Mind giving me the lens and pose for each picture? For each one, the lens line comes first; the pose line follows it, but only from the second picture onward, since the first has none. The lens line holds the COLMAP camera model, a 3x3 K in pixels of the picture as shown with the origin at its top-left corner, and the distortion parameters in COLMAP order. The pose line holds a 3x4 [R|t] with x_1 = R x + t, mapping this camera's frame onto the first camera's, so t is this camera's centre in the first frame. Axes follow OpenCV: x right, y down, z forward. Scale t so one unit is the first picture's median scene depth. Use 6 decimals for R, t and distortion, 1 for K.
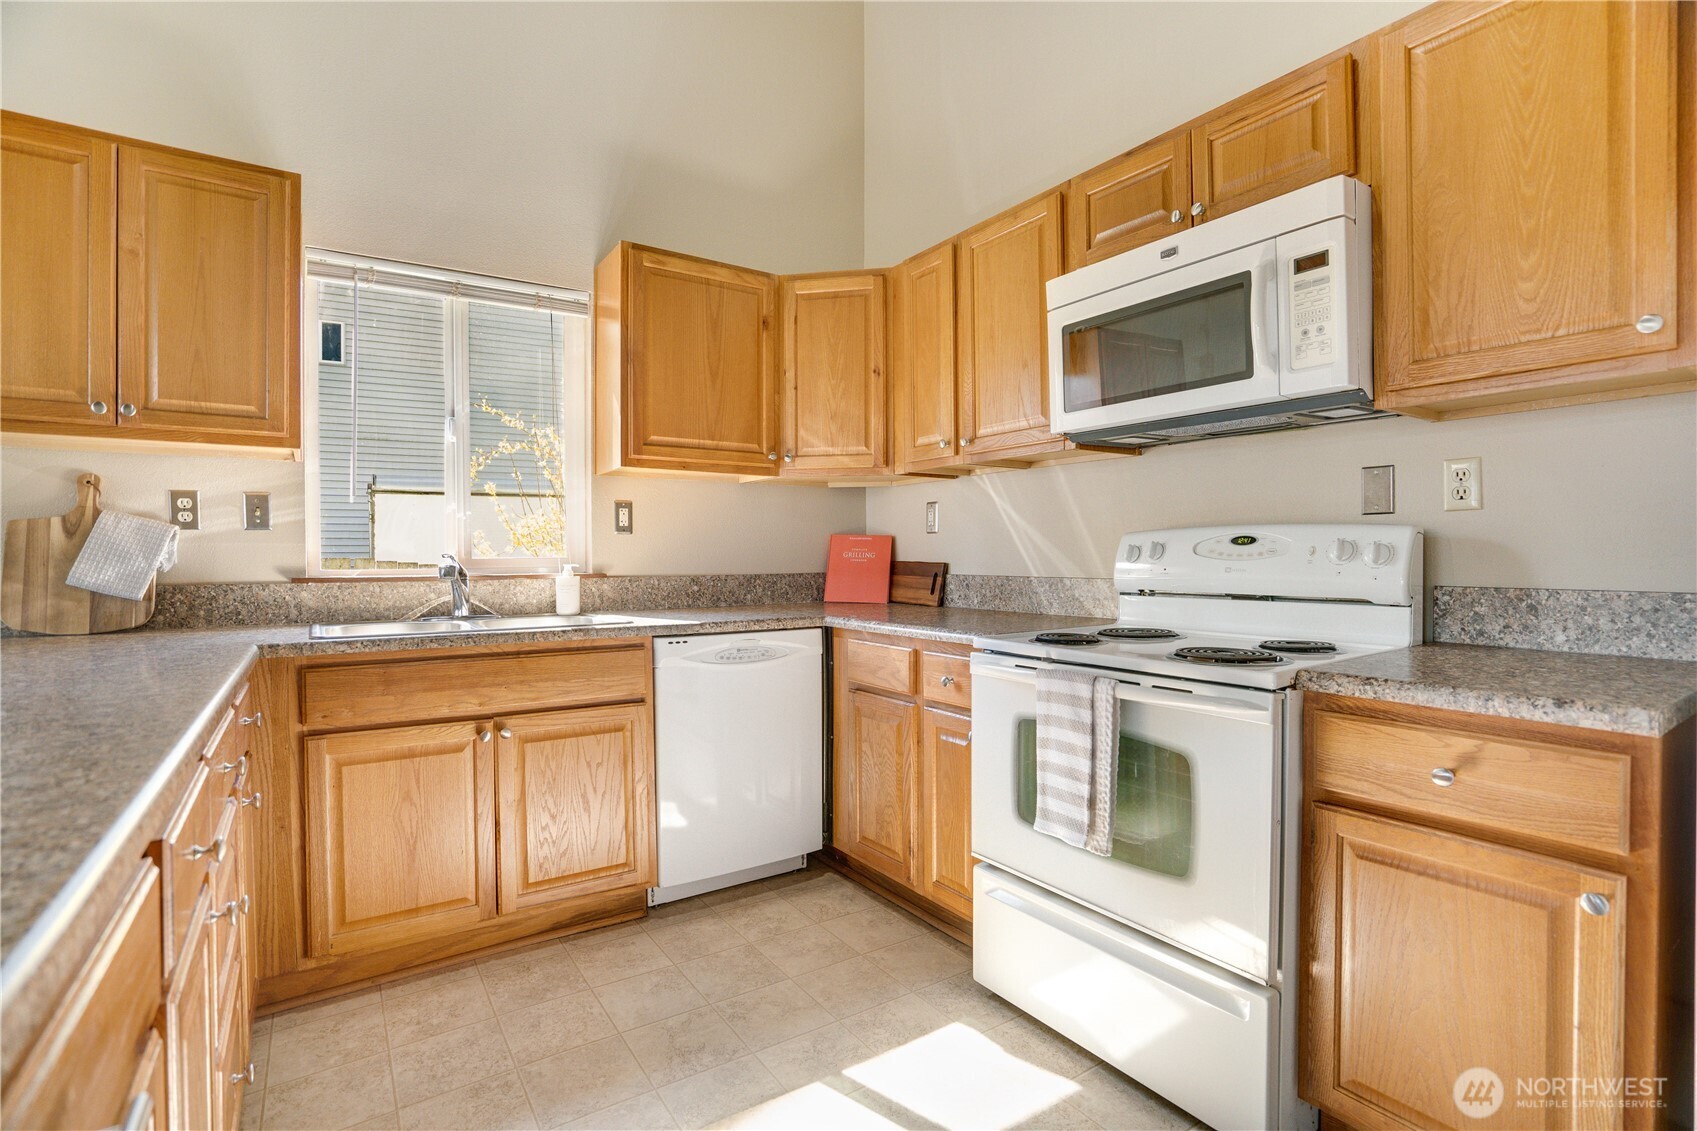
lens RADIAL K [[789.7, 0, 841.4], [0, 789.7, 566.1], [0, 0, 1]] dist [-0.061844, 0.024681]
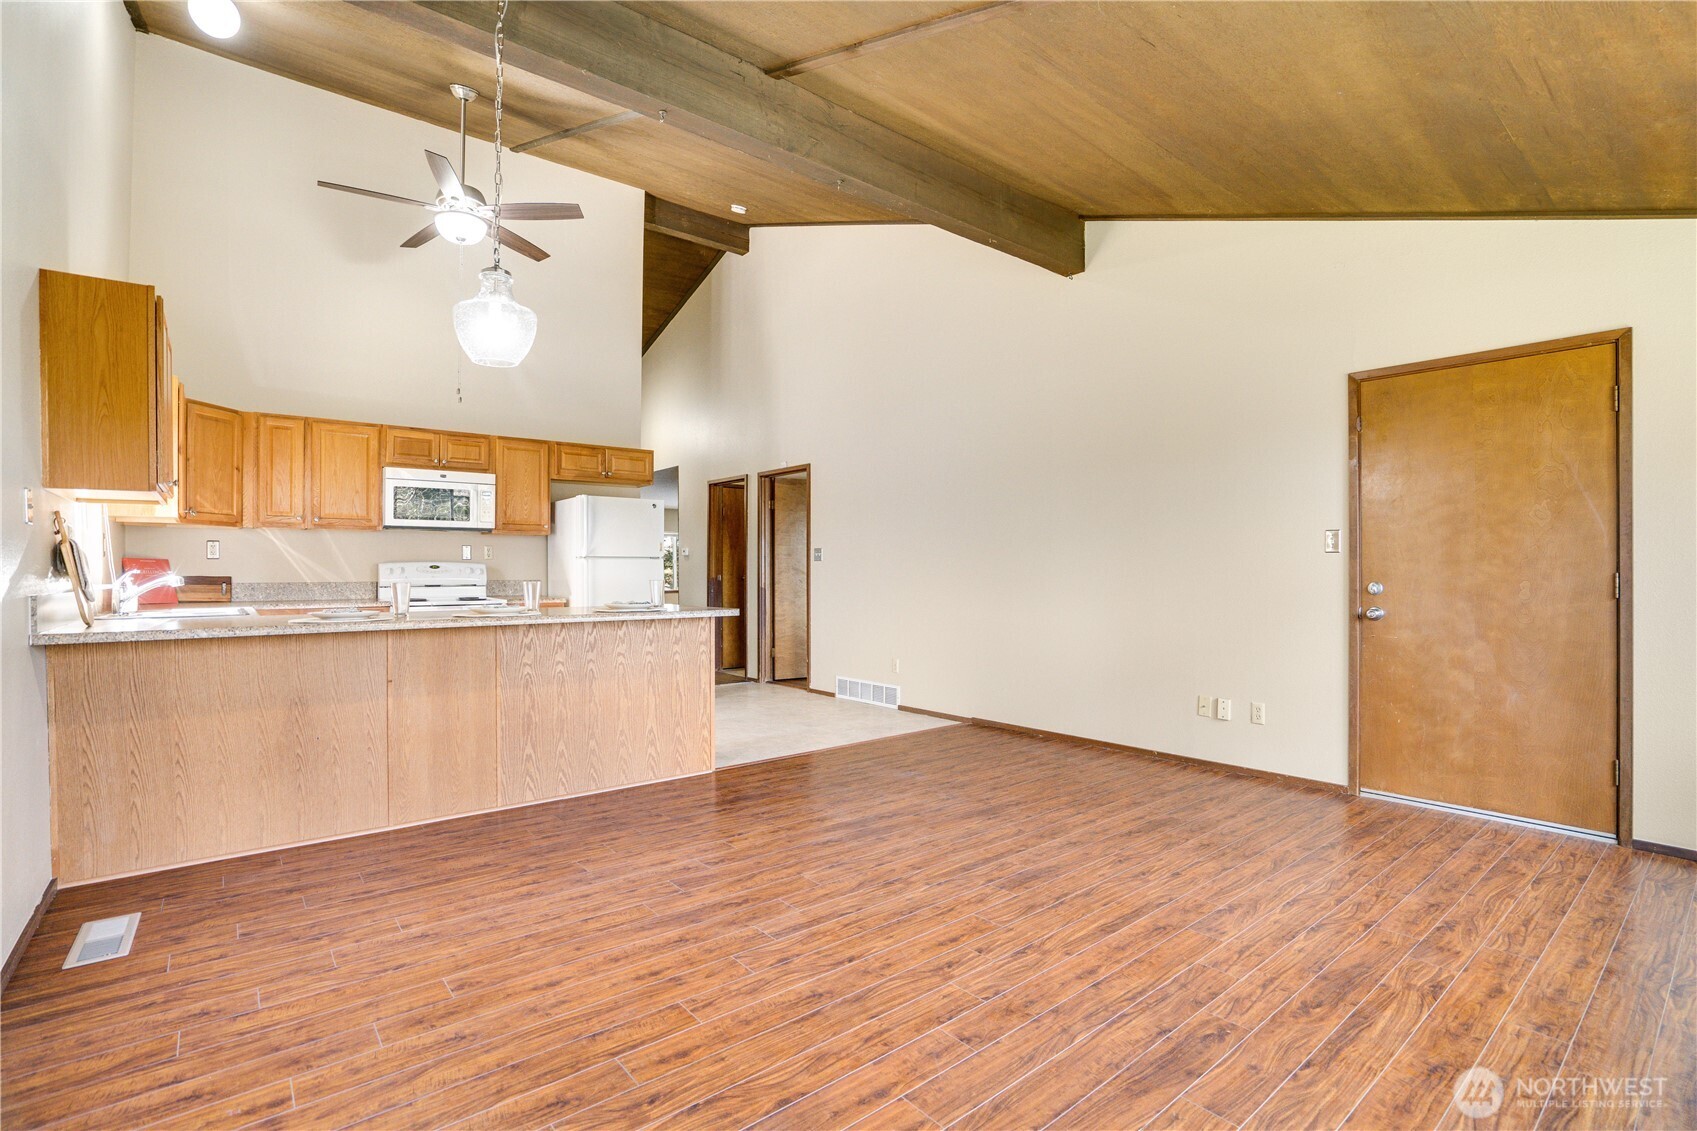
lens RADIAL K [[789.7, 0, 841.4], [0, 789.7, 566.1], [0, 0, 1]] dist [-0.061844, 0.024681]
pose [[-0.092994, 0.008839, 0.995627, -2.369994], [0.015787, 0.999848, -0.007402, 0.009427], [-0.995541, 0.015029, -0.093120, -0.256588]]
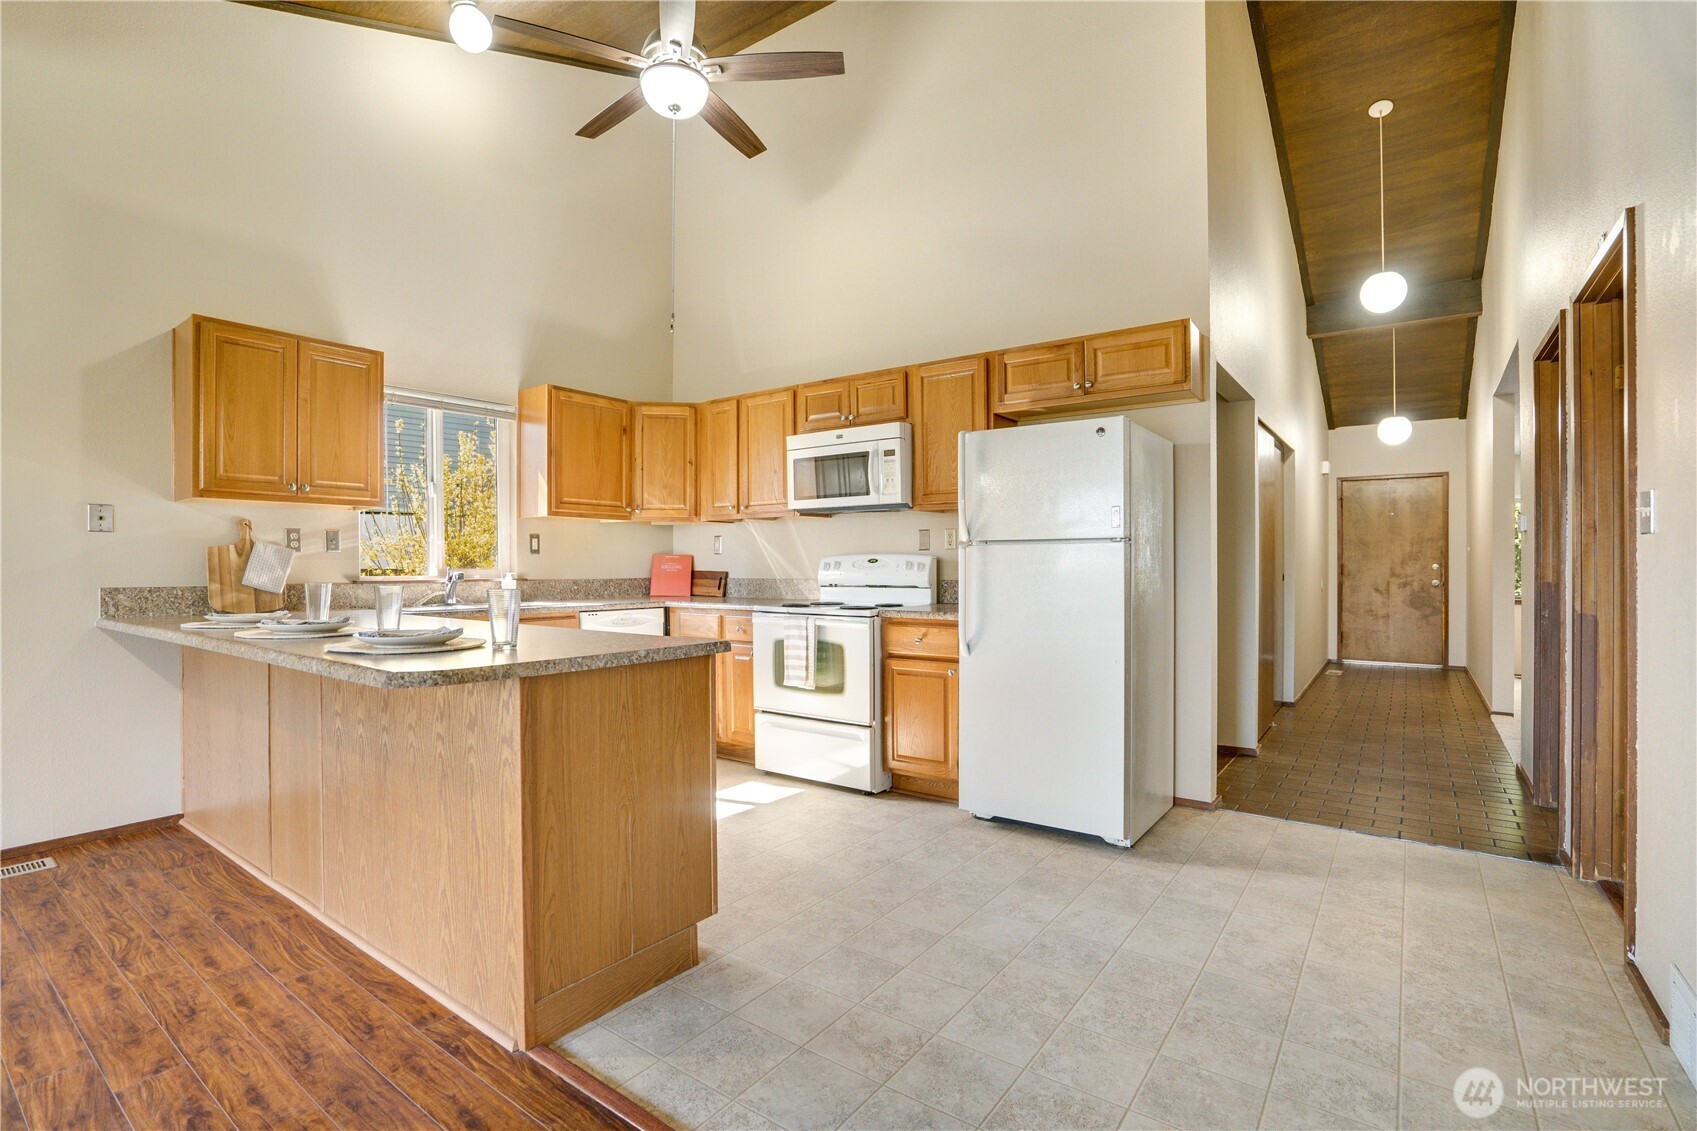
lens RADIAL K [[788.4, 0, 838.0], [0, 788.4, 565.8], [0, 0, 1]] dist [-0.051903, 0.019789]
pose [[0.943317, 0.000701, 0.331892, -0.297599], [0.003606, 0.999917, -0.012362, 0.007924], [-0.331873, 0.012858, 0.943237, -0.998606]]
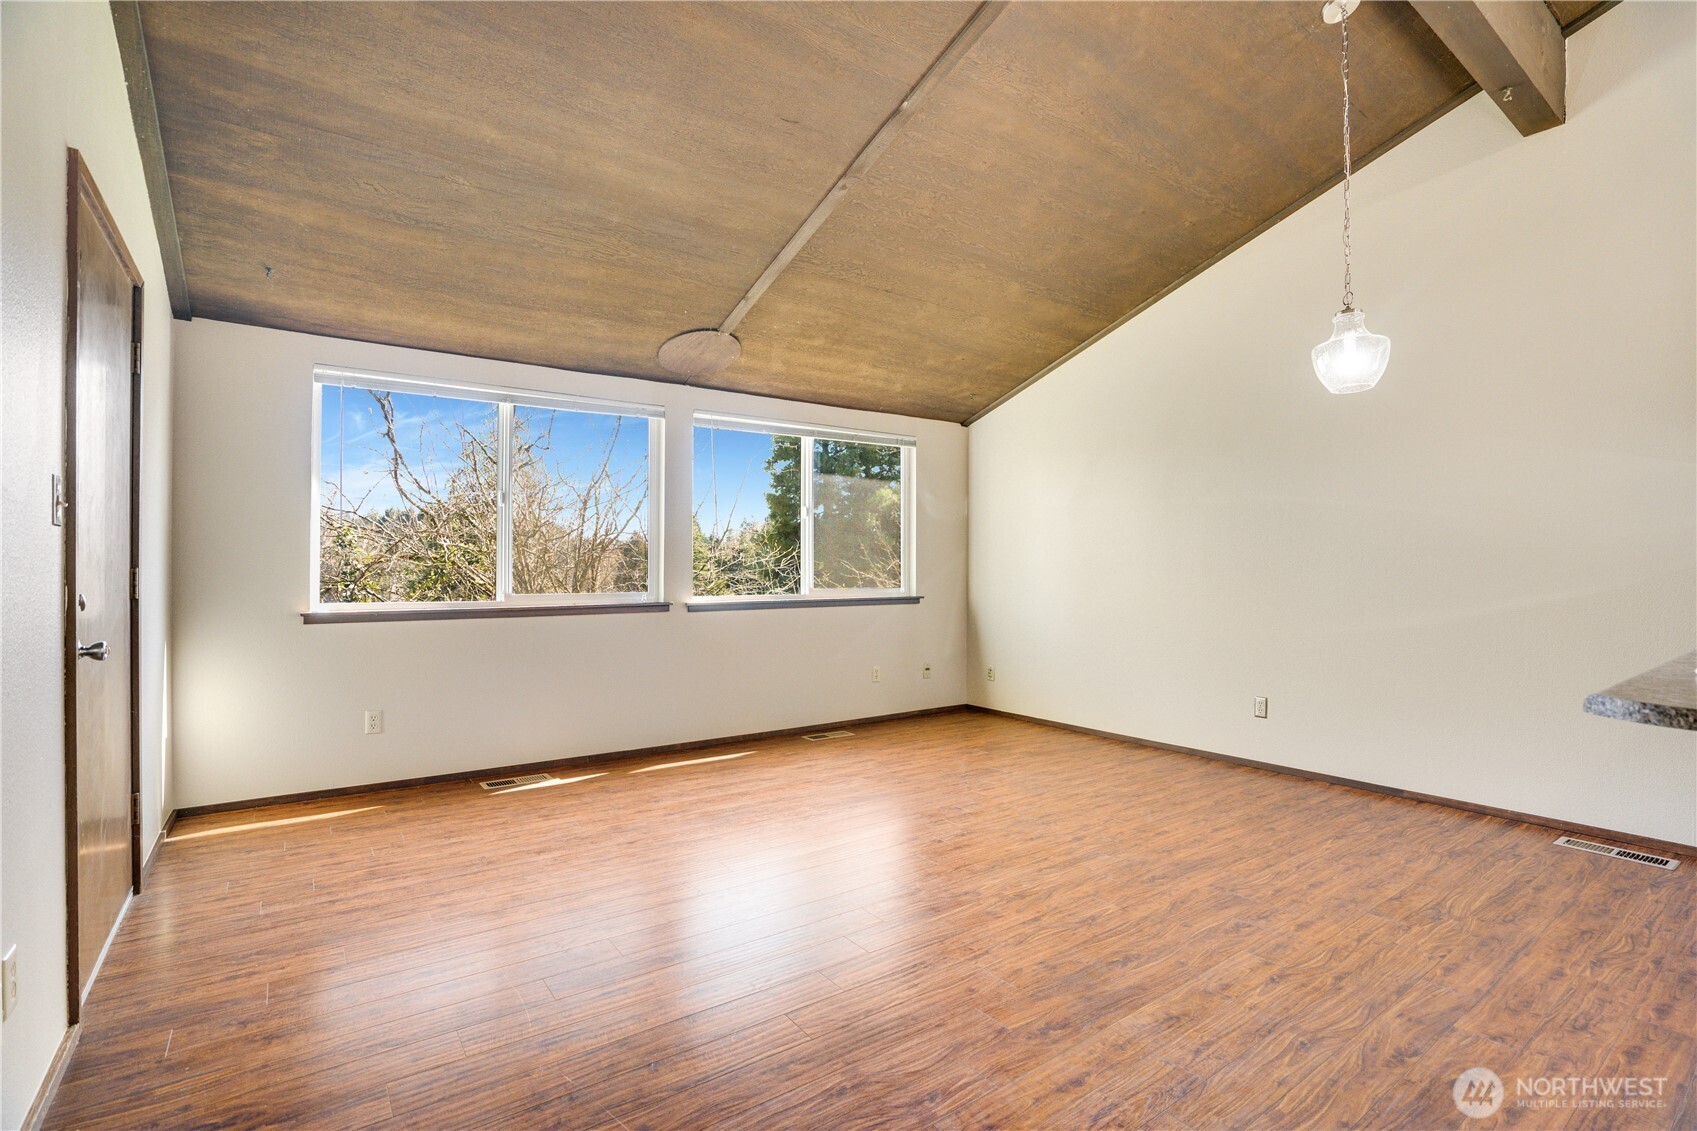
lens RADIAL K [[789.7, 0, 841.4], [0, 789.7, 566.1], [0, 0, 1]] dist [-0.061844, 0.024681]
pose [[0.035311, 0.006092, -0.999358, 0.105181], [-0.017133, 0.999838, 0.005490, 0.005436], [0.999229, 0.016928, 0.035410, -0.775069]]
